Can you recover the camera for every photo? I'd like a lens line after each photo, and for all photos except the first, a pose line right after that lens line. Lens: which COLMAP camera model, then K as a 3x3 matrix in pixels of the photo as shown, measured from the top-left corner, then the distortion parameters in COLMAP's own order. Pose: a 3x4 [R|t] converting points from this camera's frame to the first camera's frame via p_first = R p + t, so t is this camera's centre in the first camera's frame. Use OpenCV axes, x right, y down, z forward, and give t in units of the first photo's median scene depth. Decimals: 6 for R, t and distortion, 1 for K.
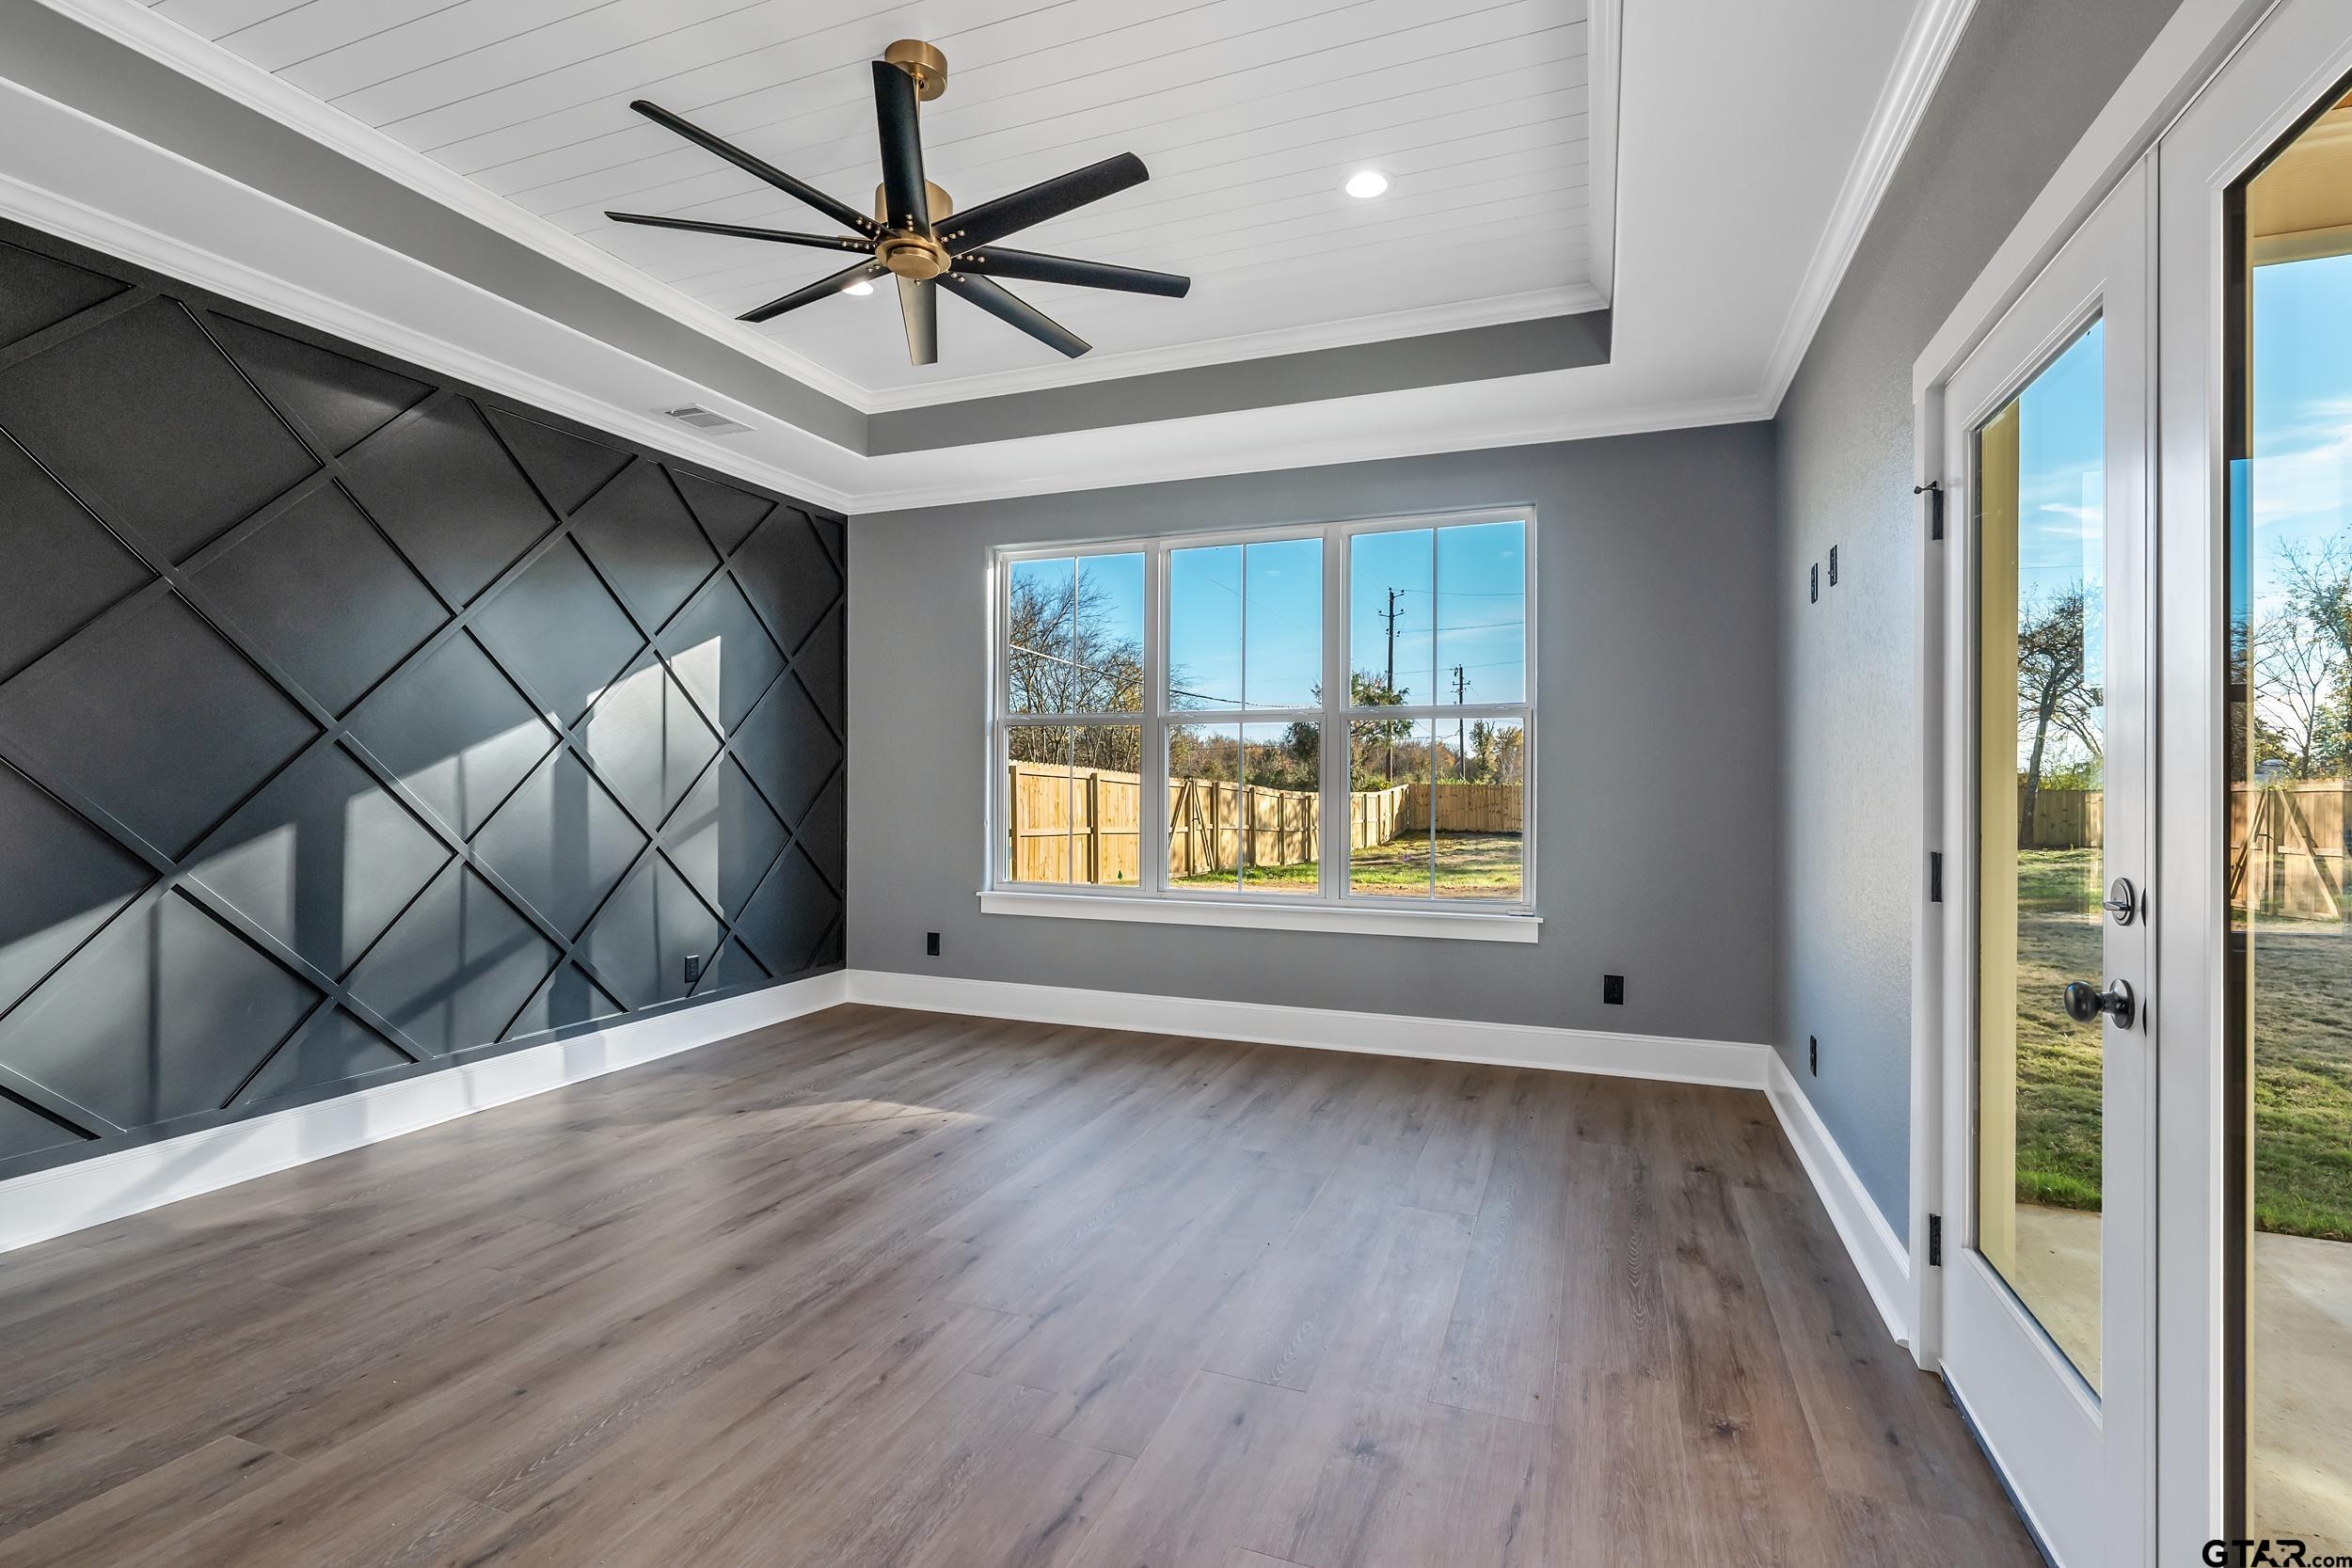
lens RADIAL K [[1095.4, 0, 1176.0], [0, 1095.4, 784.0], [0, 0, 1]] dist [-0.000478, -0.000104]
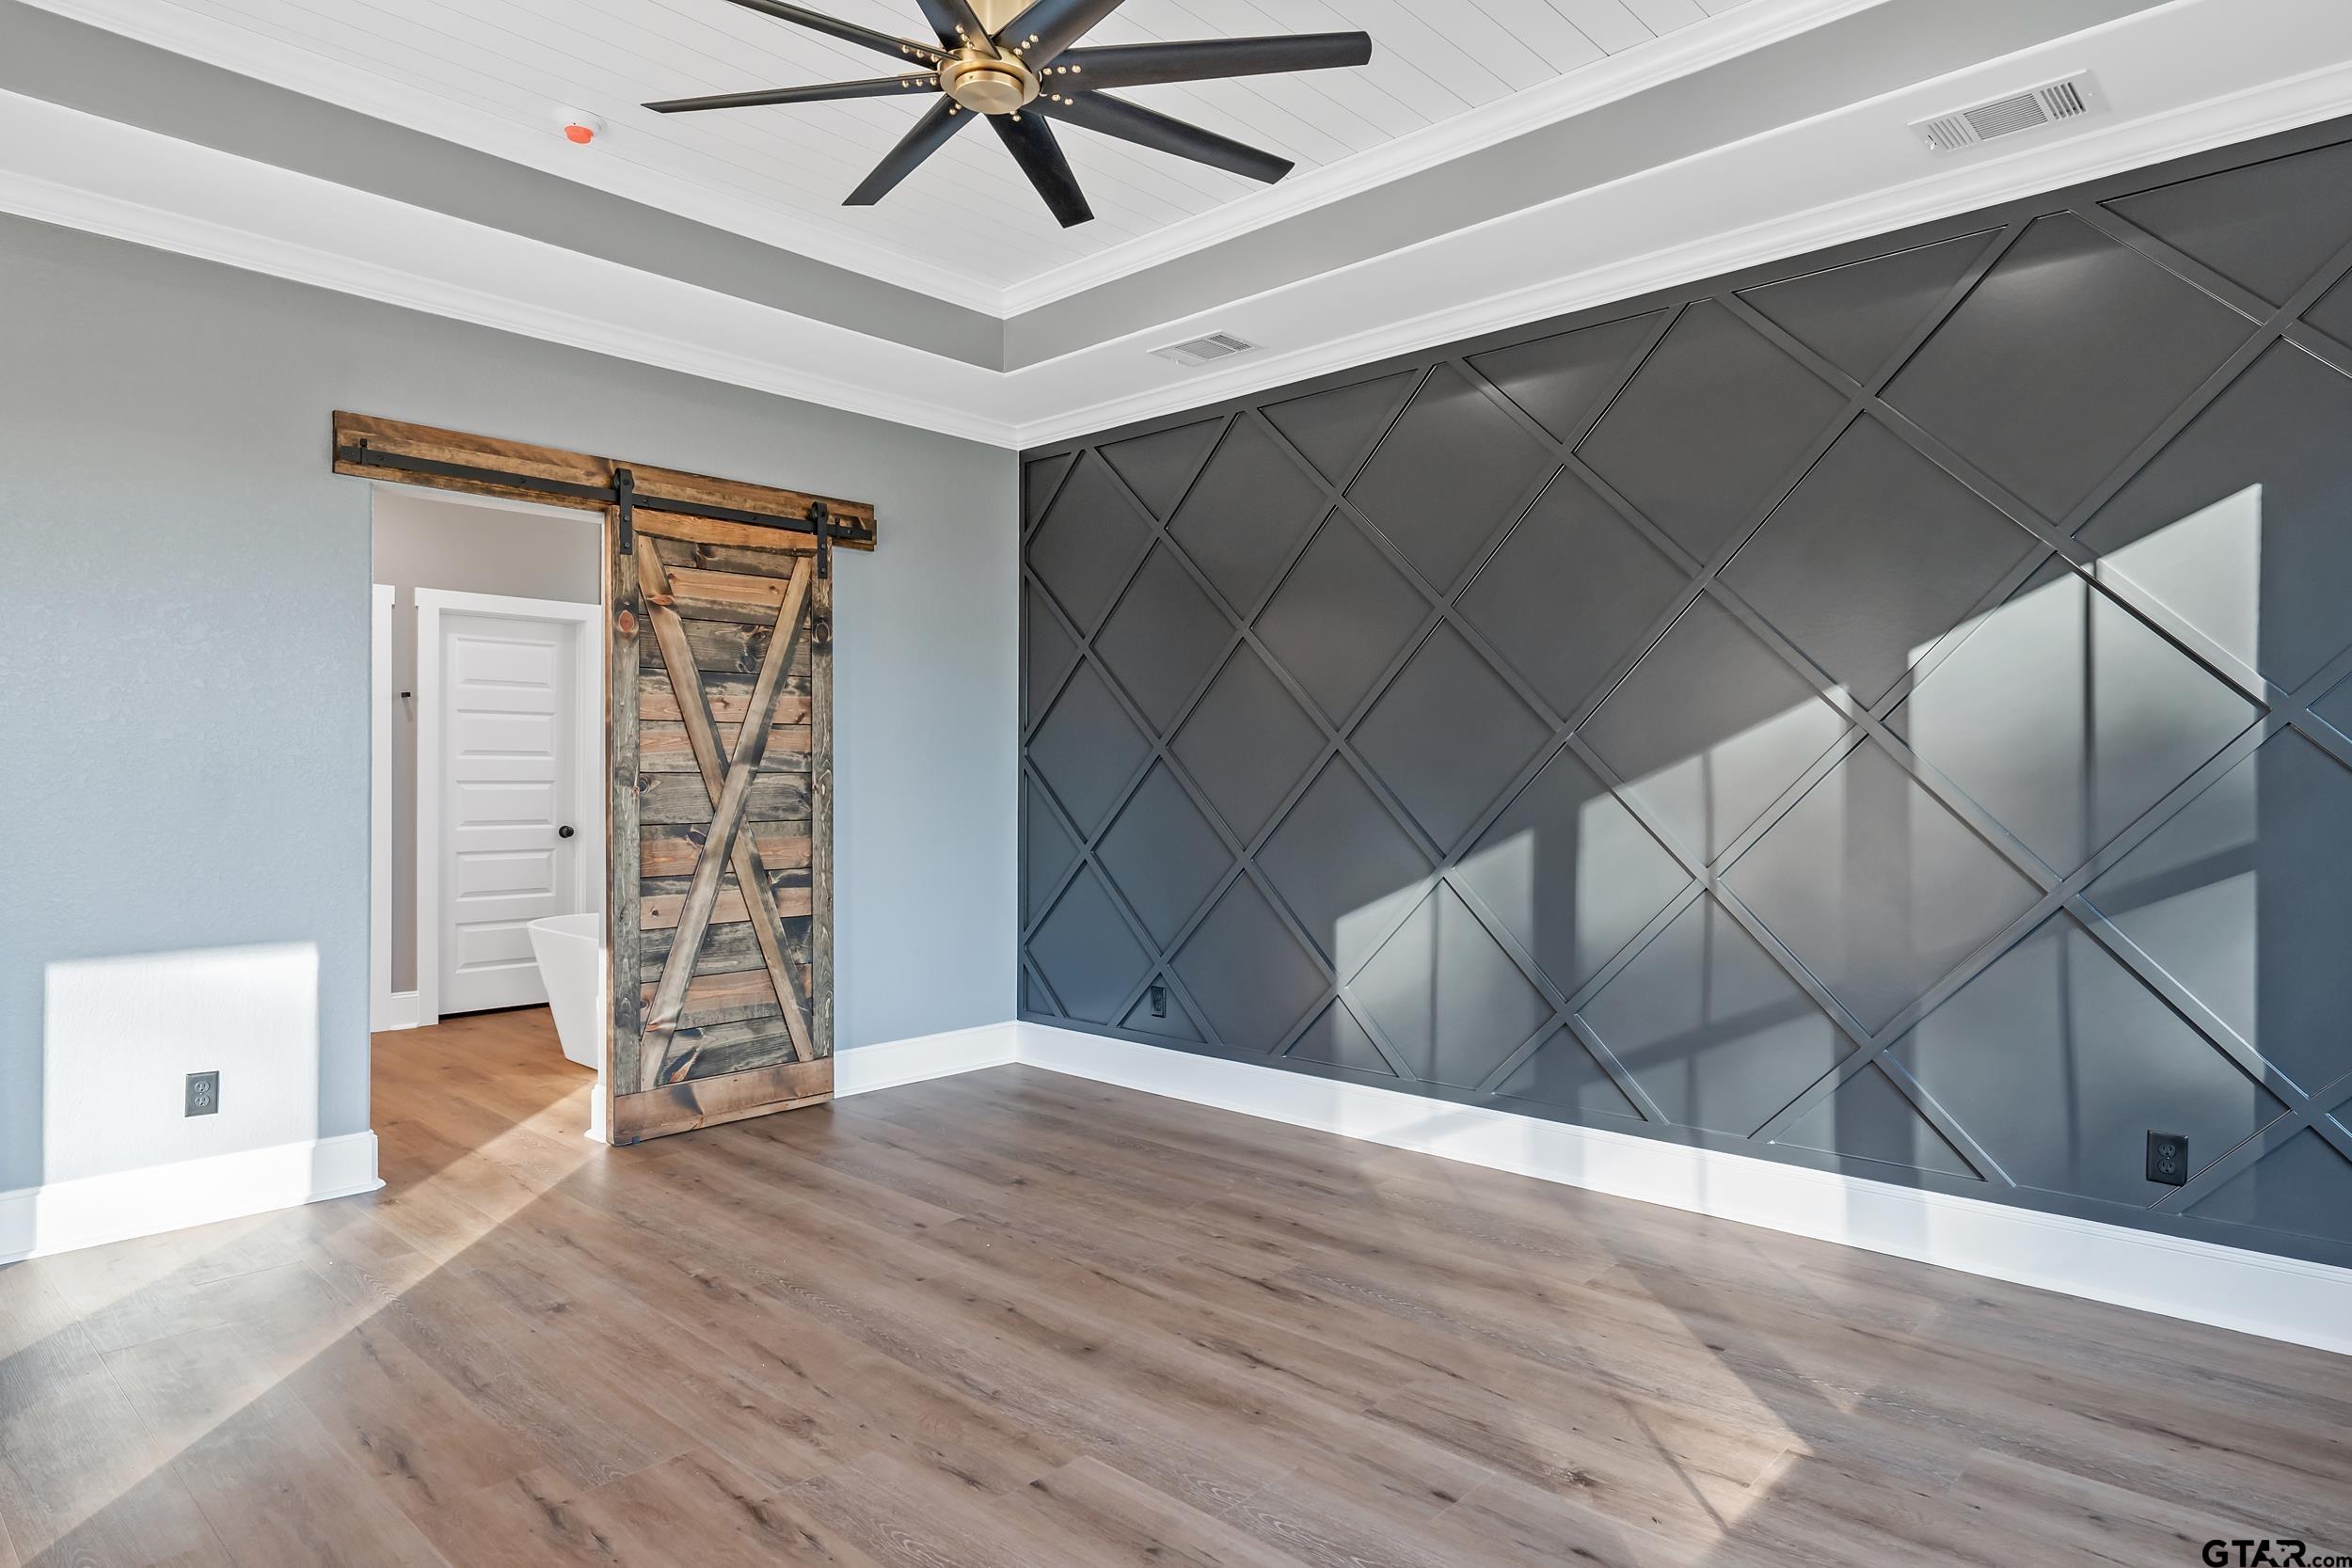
lens RADIAL K [[1358.1, 0, 1176.0], [0, 1358.1, 784.0], [0, 0, 1]] dist [0.000356, 0.000197]
pose [[-0.367811, 0.000233, -0.929901, 0.392489], [-0.006127, 0.999978, 0.002674, -0.005068], [0.929880, 0.006681, -0.367801, 1.003385]]
